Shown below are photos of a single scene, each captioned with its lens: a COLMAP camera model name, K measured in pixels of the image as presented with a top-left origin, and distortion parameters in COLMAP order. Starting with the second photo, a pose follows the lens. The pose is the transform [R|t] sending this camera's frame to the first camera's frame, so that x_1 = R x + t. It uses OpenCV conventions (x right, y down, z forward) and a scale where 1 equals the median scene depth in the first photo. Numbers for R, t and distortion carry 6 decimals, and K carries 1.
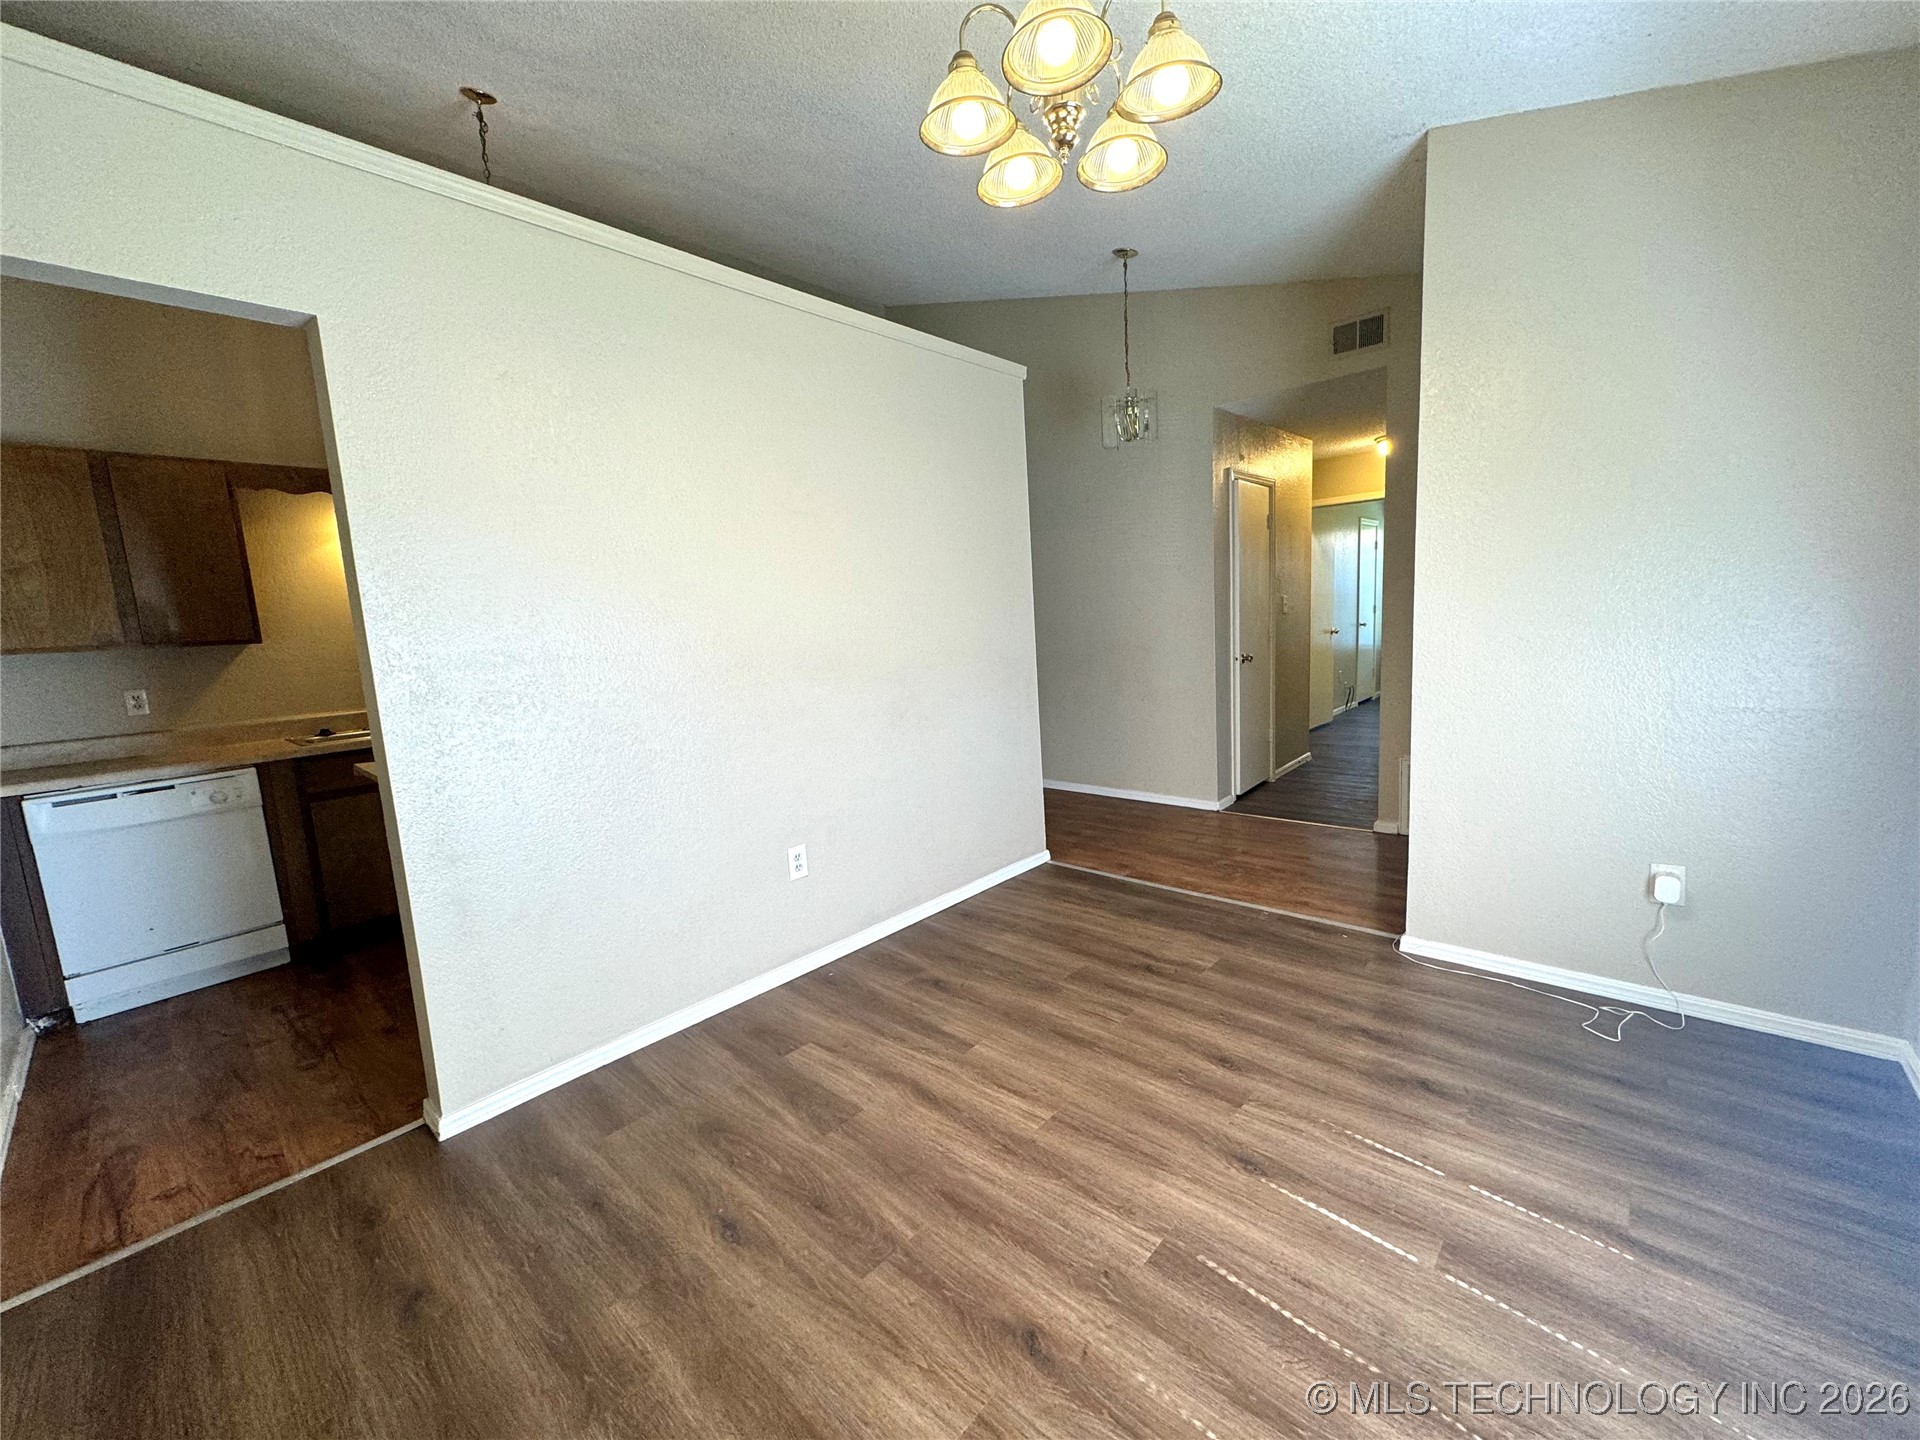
lens RADIAL K [[766.5, 0, 961.7], [0, 766.5, 732.8], [0, 0, 1]] dist [-0.001065, 0.000699]
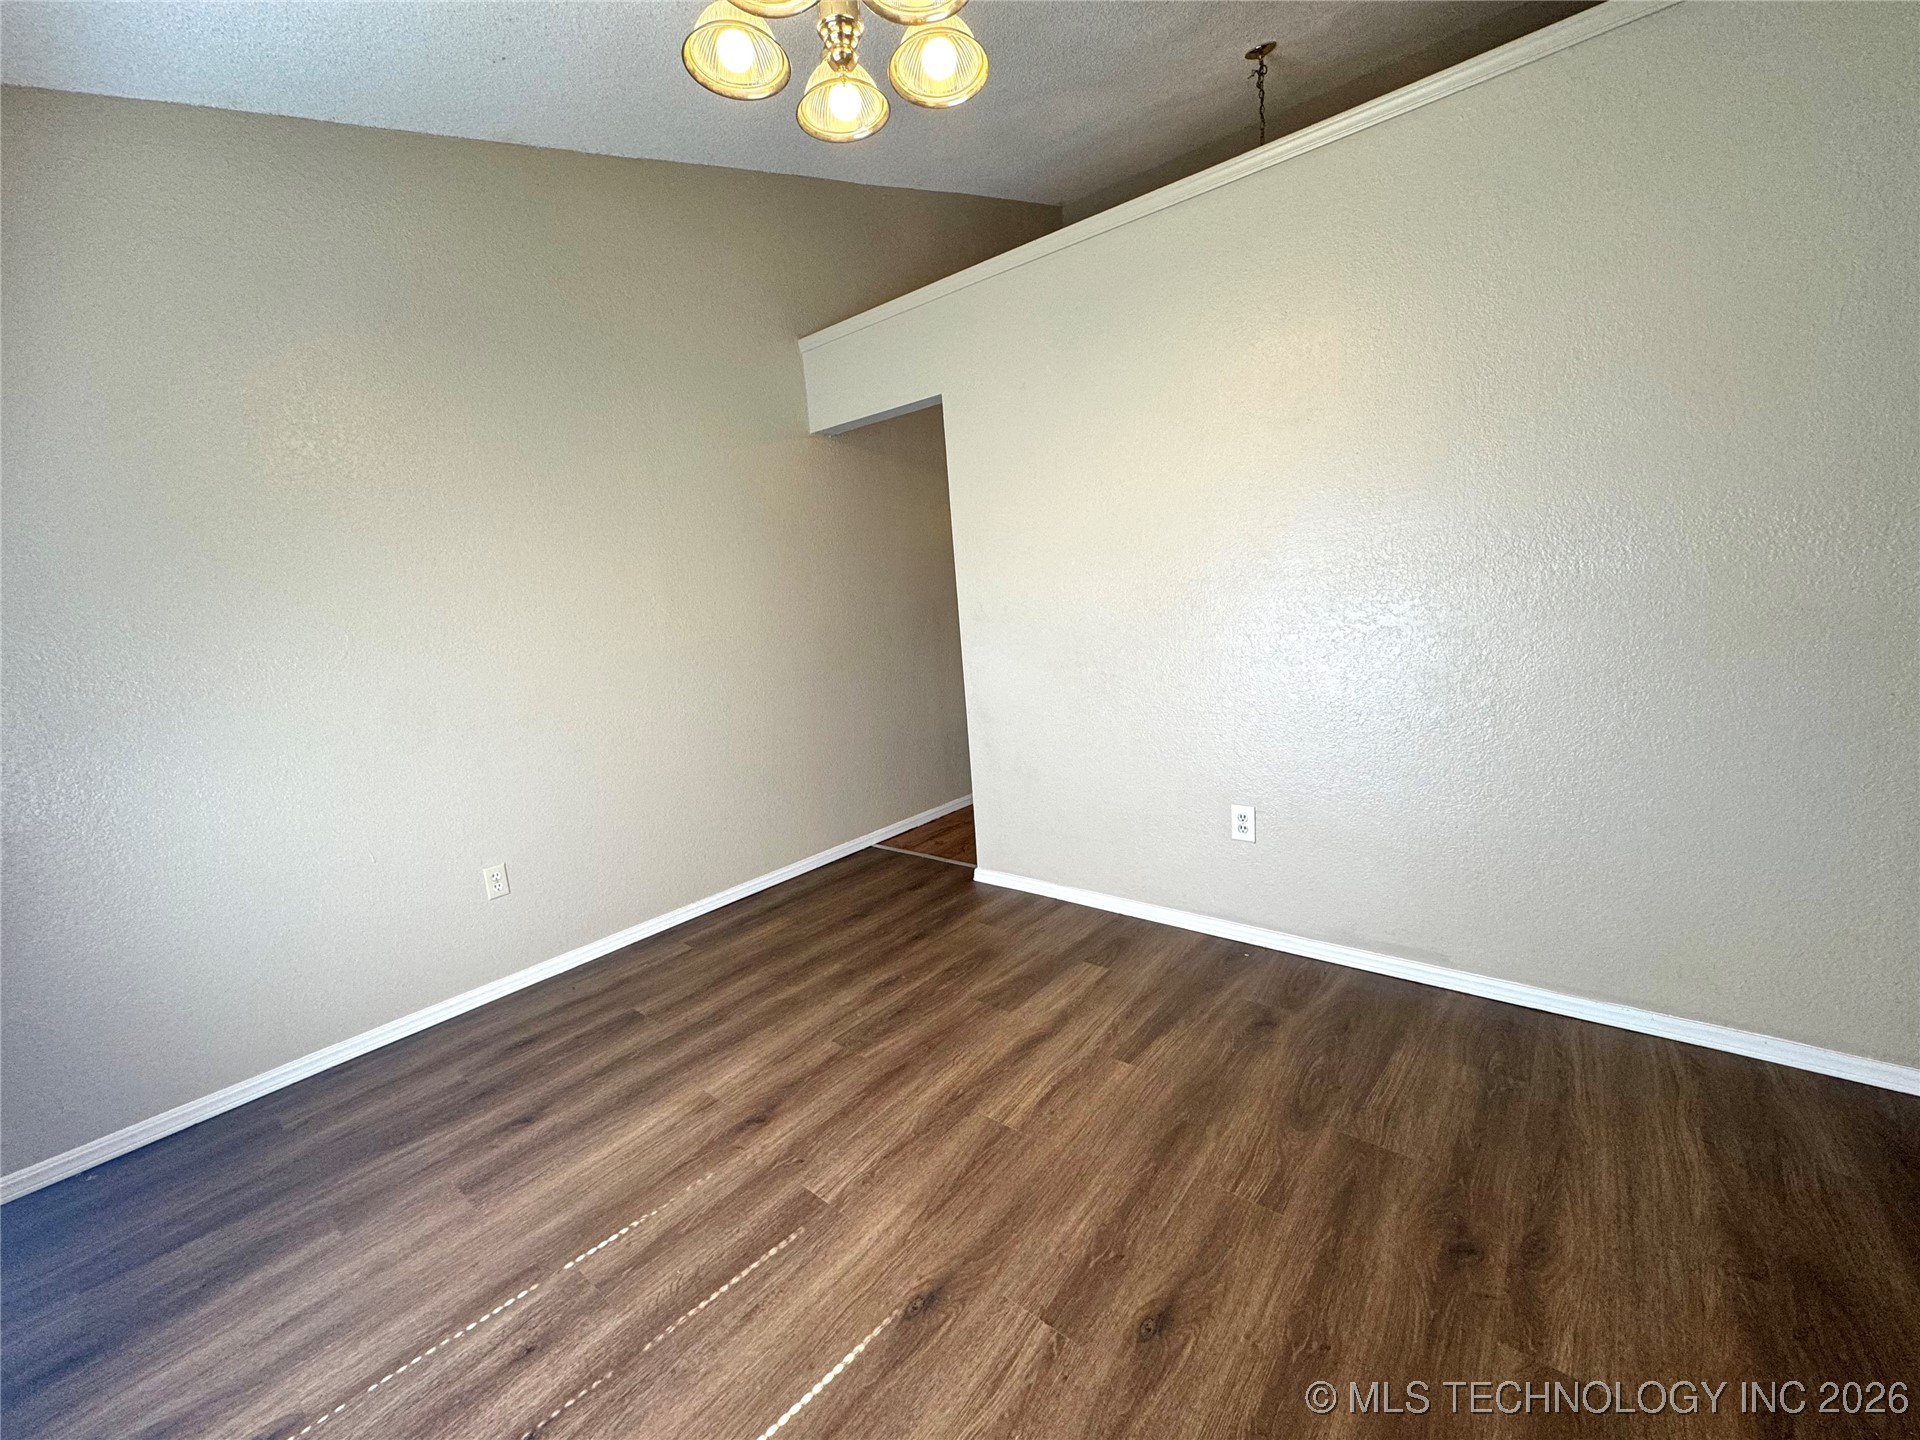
lens RADIAL K [[766.5, 0, 964.4], [0, 766.5, 736.0], [0, 0, 1]] dist [-0.001065, 0.000699]
pose [[0.047955, 0.229917, -0.972028, 1.027805], [-0.077595, 0.971064, 0.225861, -0.182946], [0.995831, 0.064593, 0.064408, 0.974555]]
